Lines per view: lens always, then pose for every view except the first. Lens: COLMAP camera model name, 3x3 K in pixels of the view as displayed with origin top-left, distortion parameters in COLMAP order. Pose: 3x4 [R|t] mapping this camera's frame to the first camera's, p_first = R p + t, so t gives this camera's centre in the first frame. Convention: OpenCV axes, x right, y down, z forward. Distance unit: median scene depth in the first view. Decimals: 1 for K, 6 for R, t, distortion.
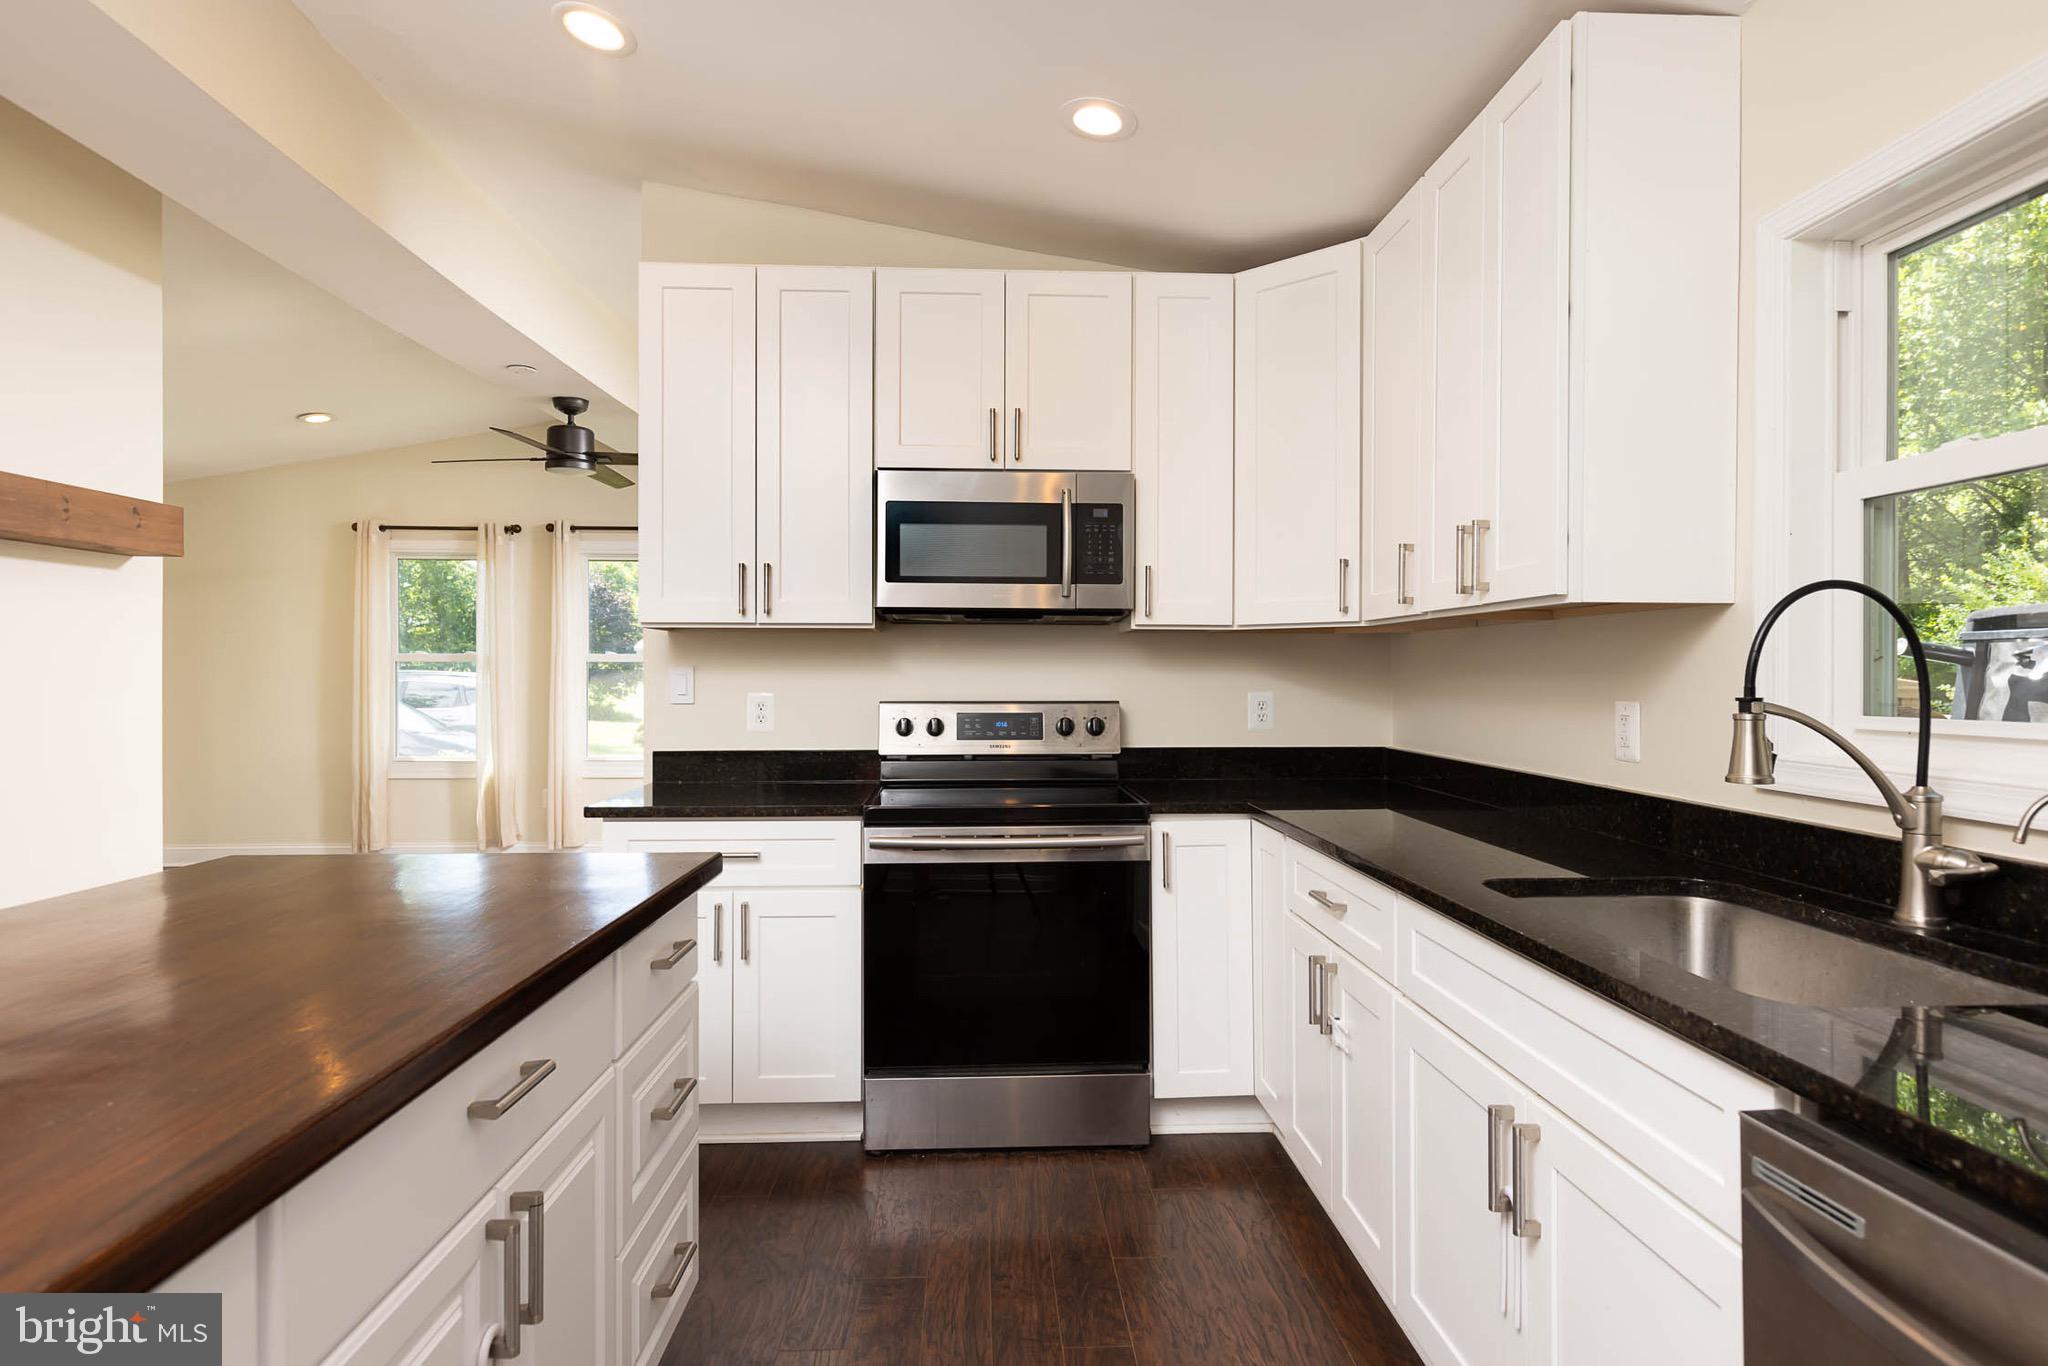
lens RADIAL K [[1068.2, 0, 1024.0], [0, 1068.2, 683.0], [0, 0, 1]] dist [-0.001423, -0.000200]
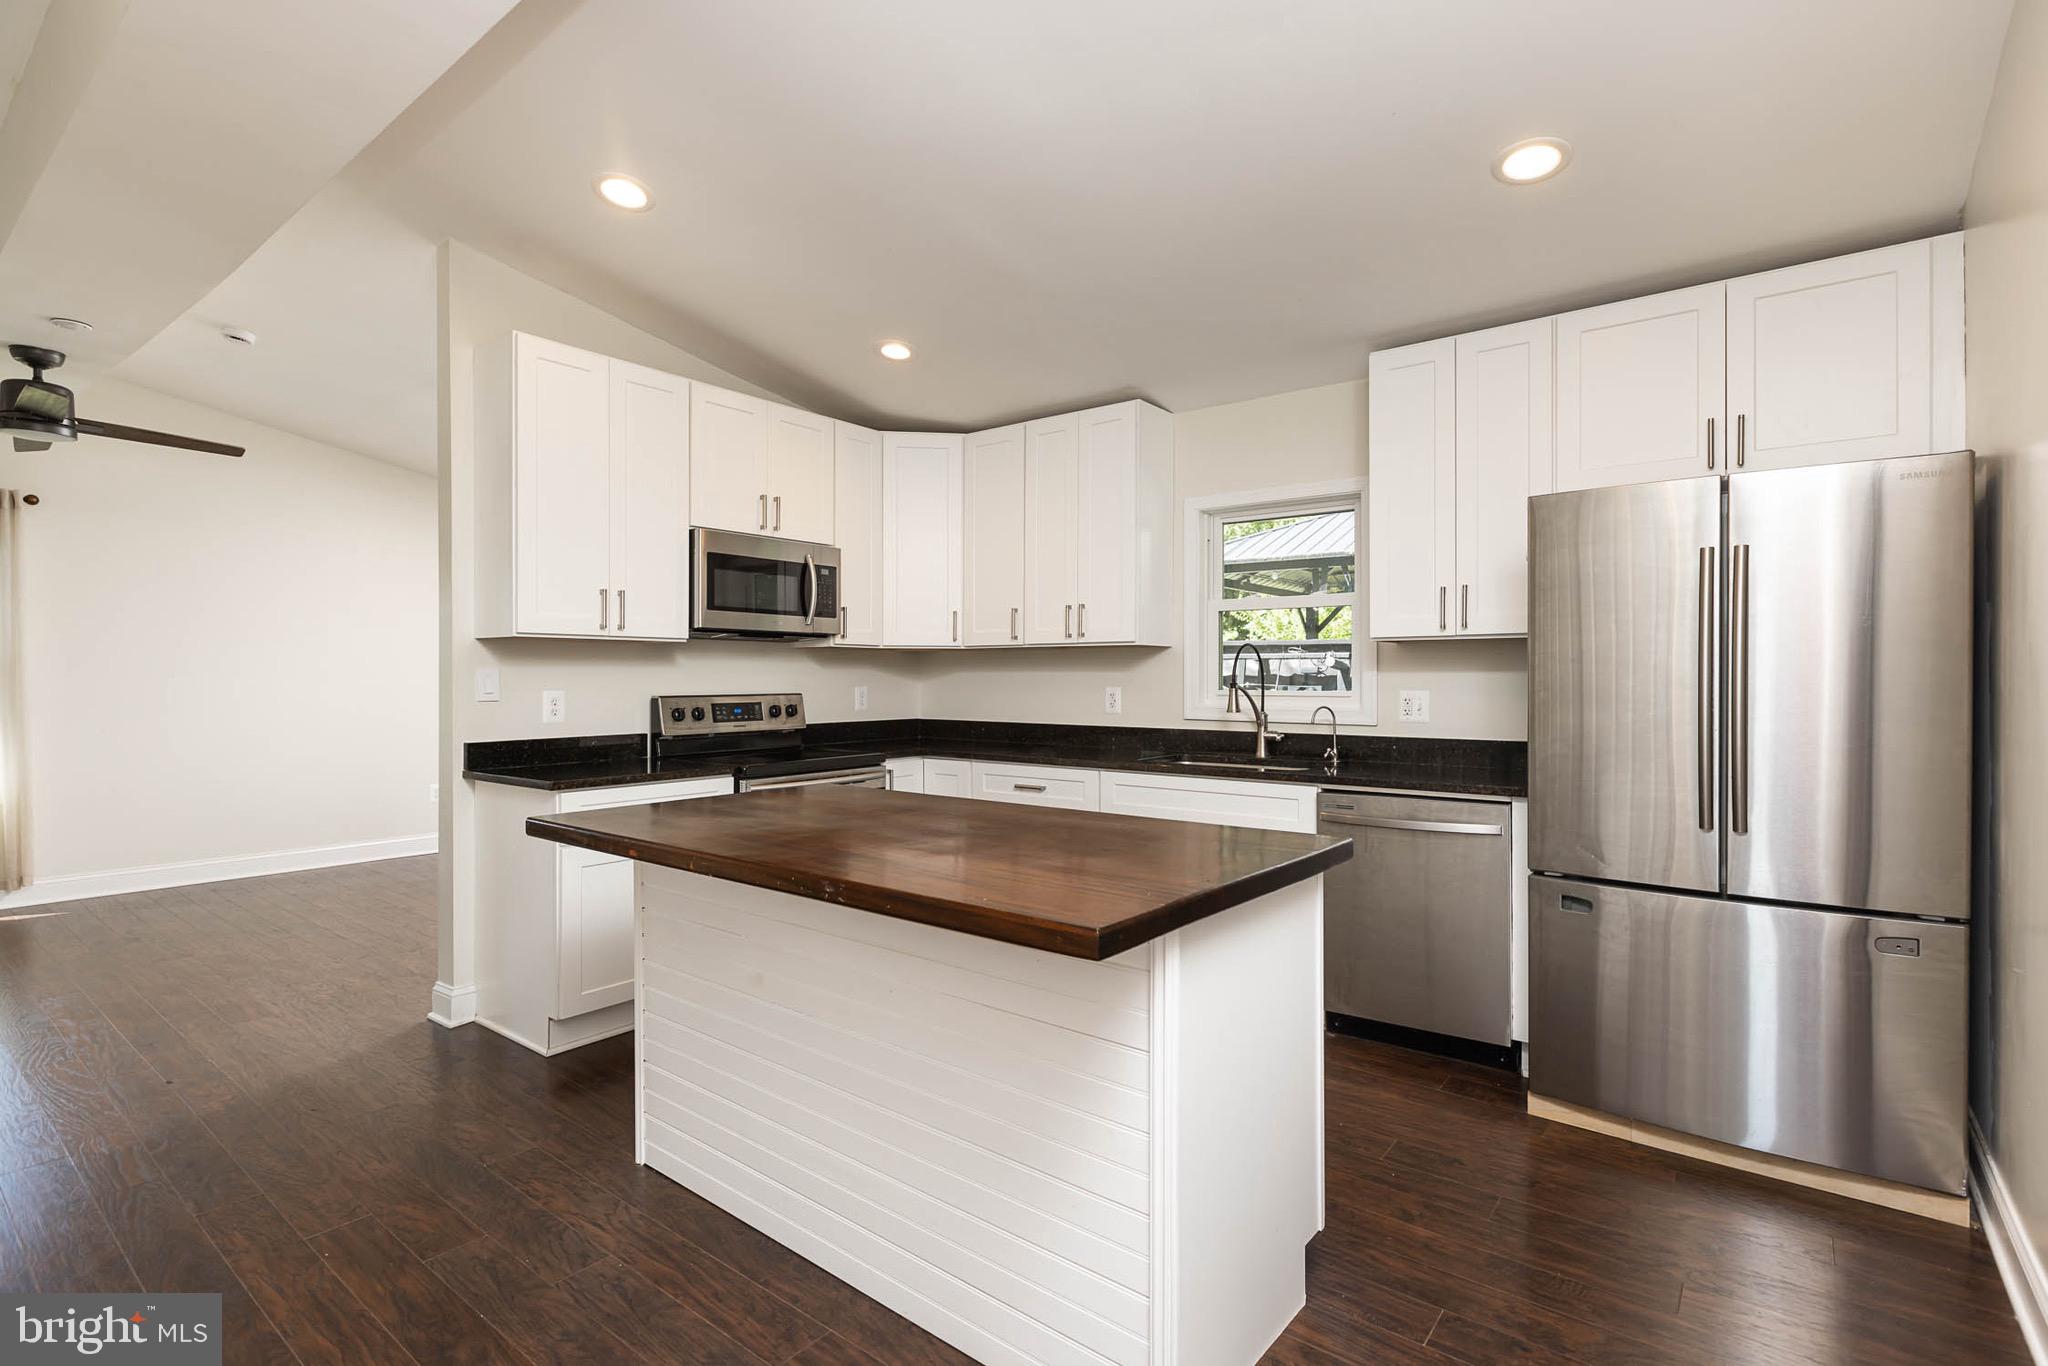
lens RADIAL K [[970.6, 0, 1024.0], [0, 970.6, 683.0], [0, 0, 1]] dist [0.000613, 0.000053]
pose [[0.657089, -0.007508, 0.753775, -0.796983], [0.006716, 0.999969, 0.004106, -0.000926], [-0.753783, 0.002364, 0.657119, -0.143757]]
